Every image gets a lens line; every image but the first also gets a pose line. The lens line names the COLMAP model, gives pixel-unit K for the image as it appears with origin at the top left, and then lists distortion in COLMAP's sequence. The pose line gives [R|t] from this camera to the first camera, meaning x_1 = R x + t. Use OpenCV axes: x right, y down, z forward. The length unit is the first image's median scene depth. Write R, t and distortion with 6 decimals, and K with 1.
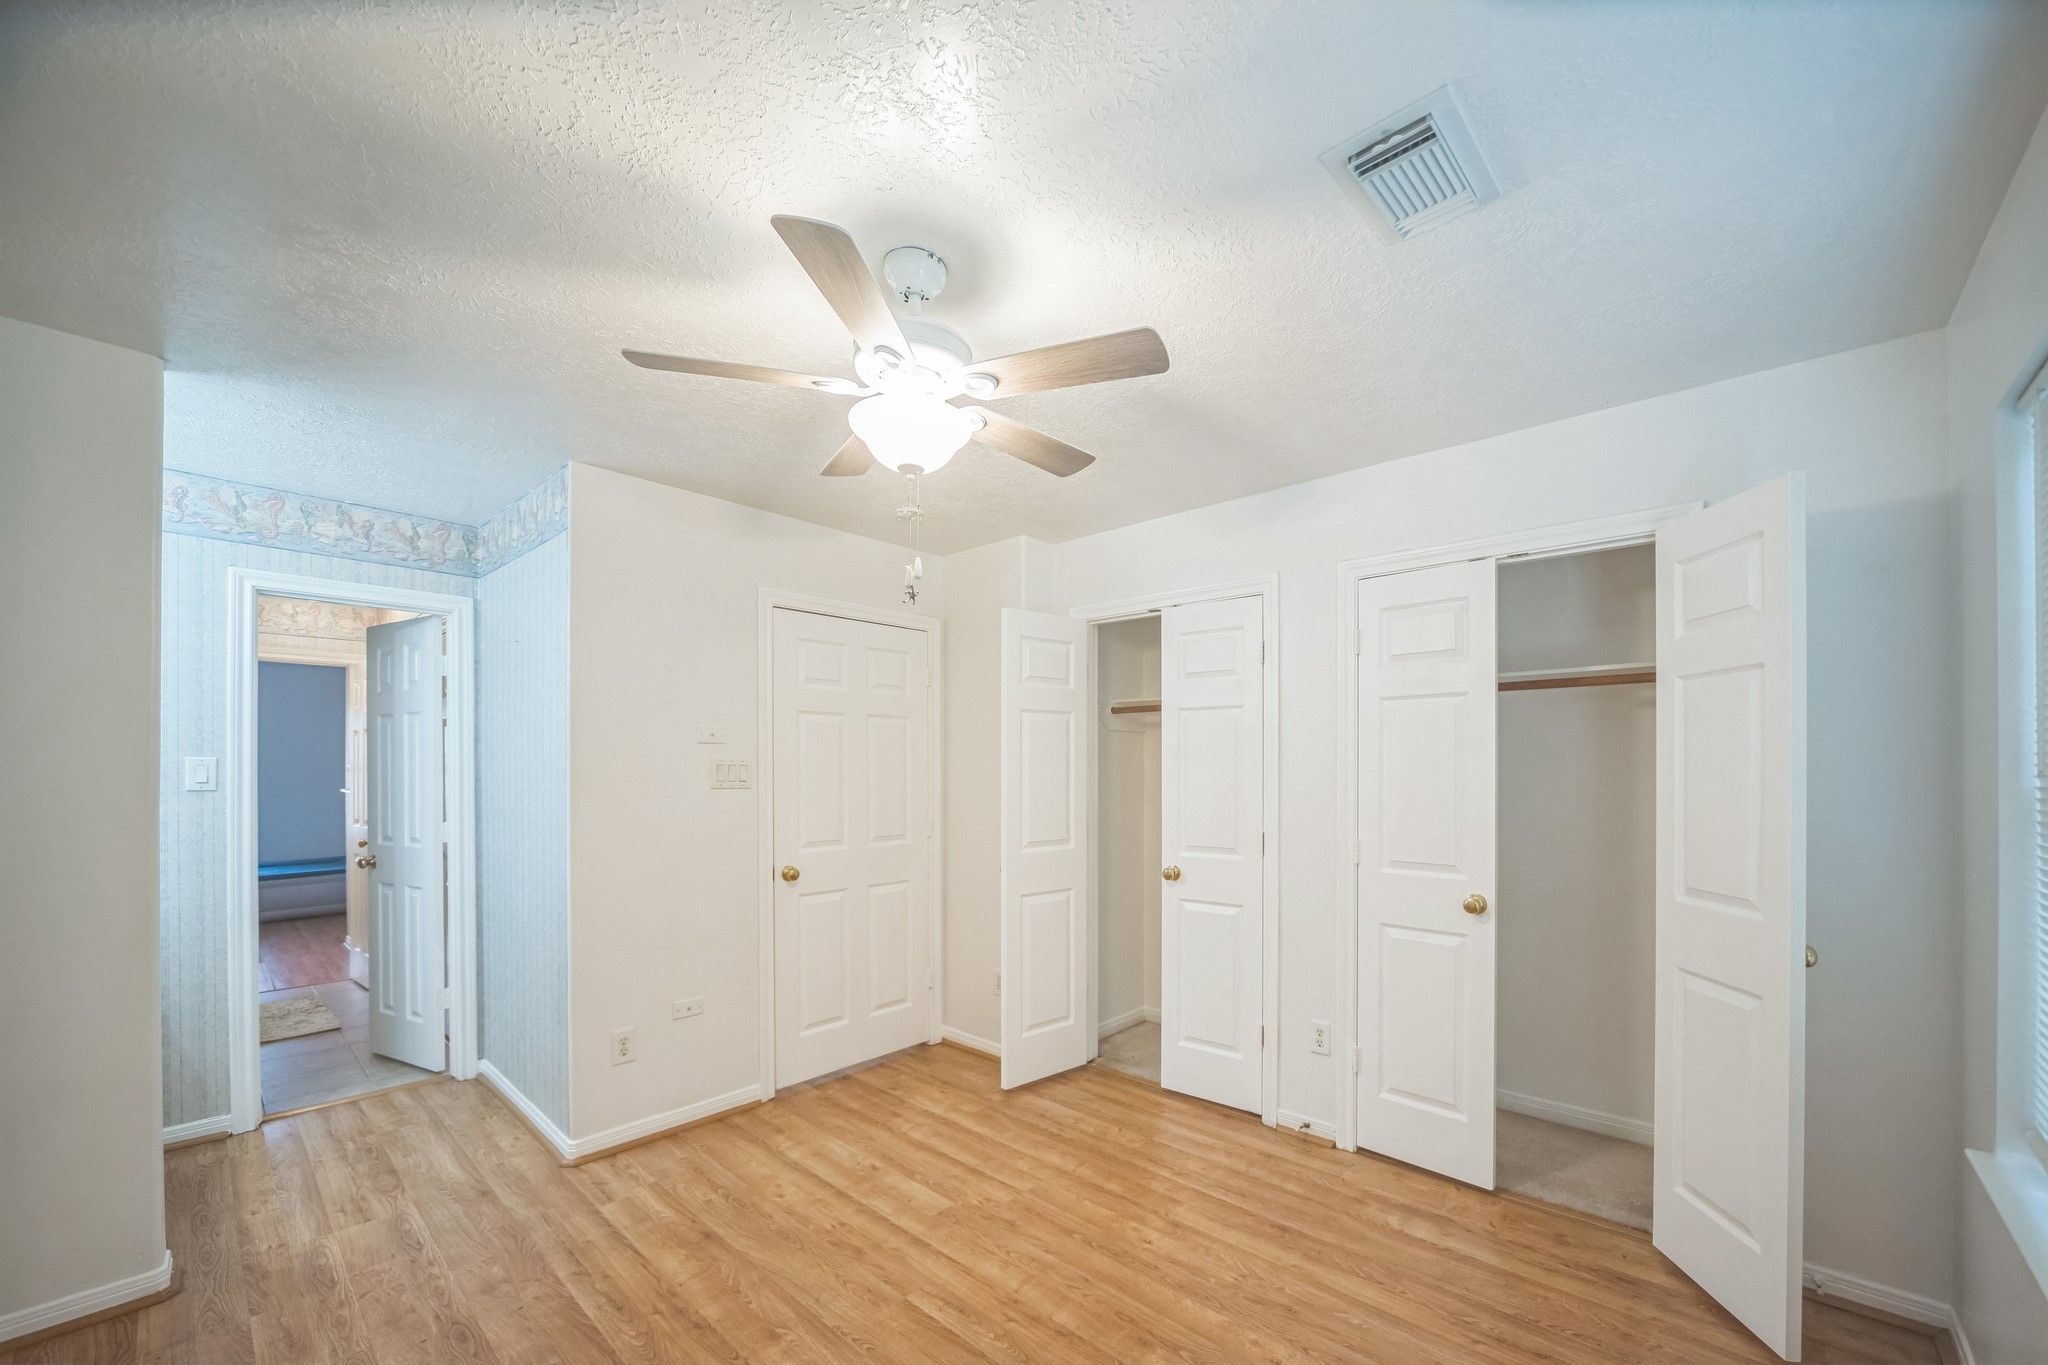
lens RADIAL K [[802.9, 0, 1076.9], [0, 802.9, 768.3], [0, 0, 1]] dist [-0.000472, 0.000154]
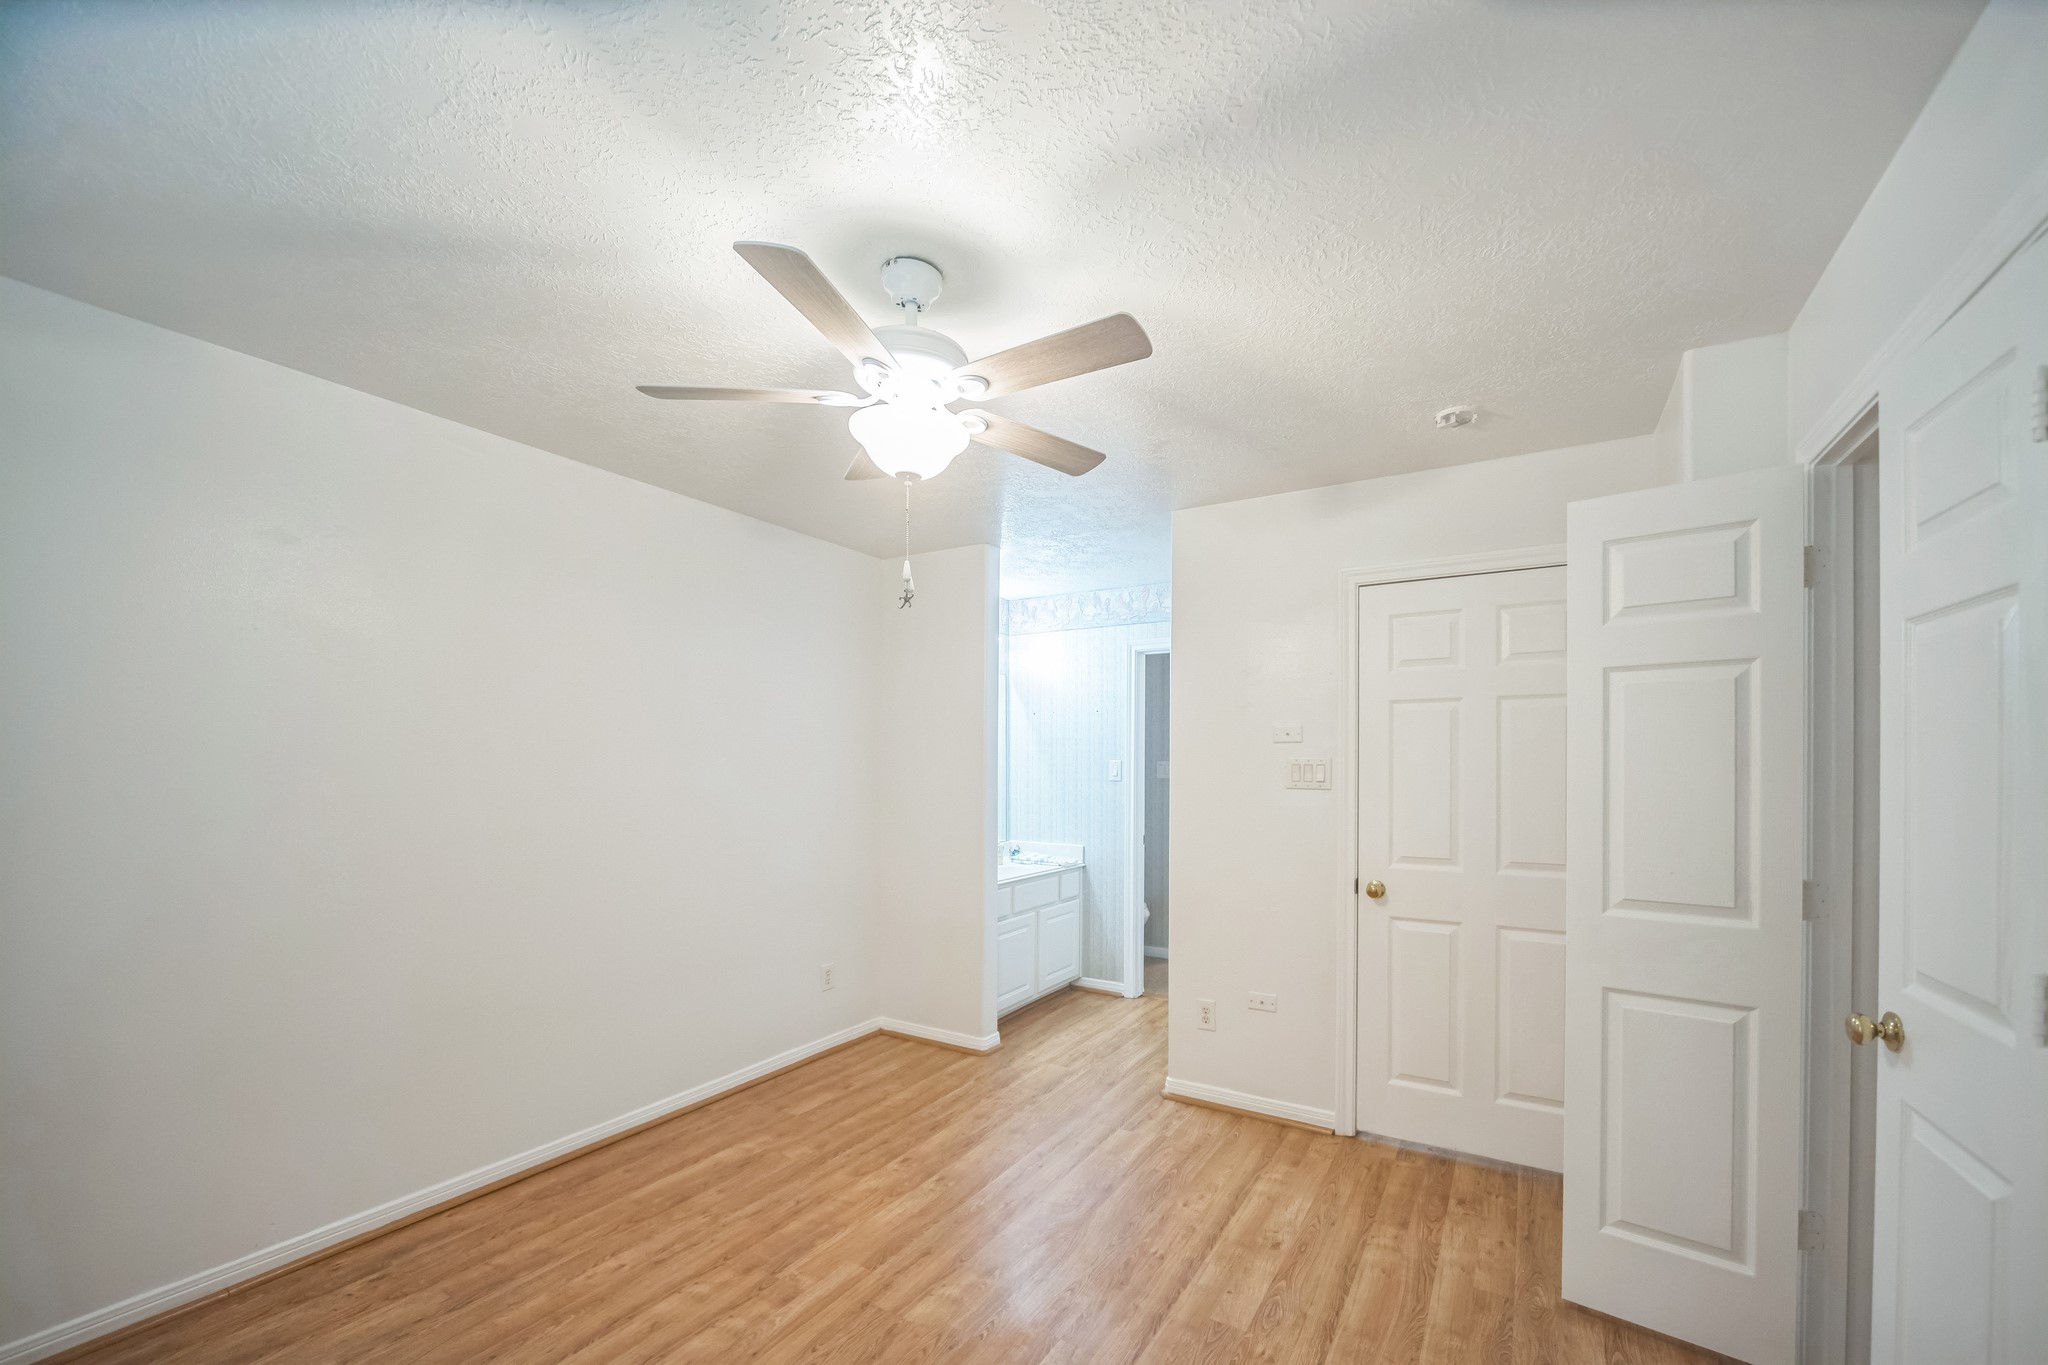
lens RADIAL K [[802.9, 0, 1076.9], [0, 802.9, 768.3], [0, 0, 1]] dist [-0.000472, 0.000154]
pose [[0.198601, 0.003506, -0.980074, 0.498580], [-0.001192, 0.999994, 0.003336, -0.002451], [0.980080, 0.000506, 0.198604, 0.598389]]
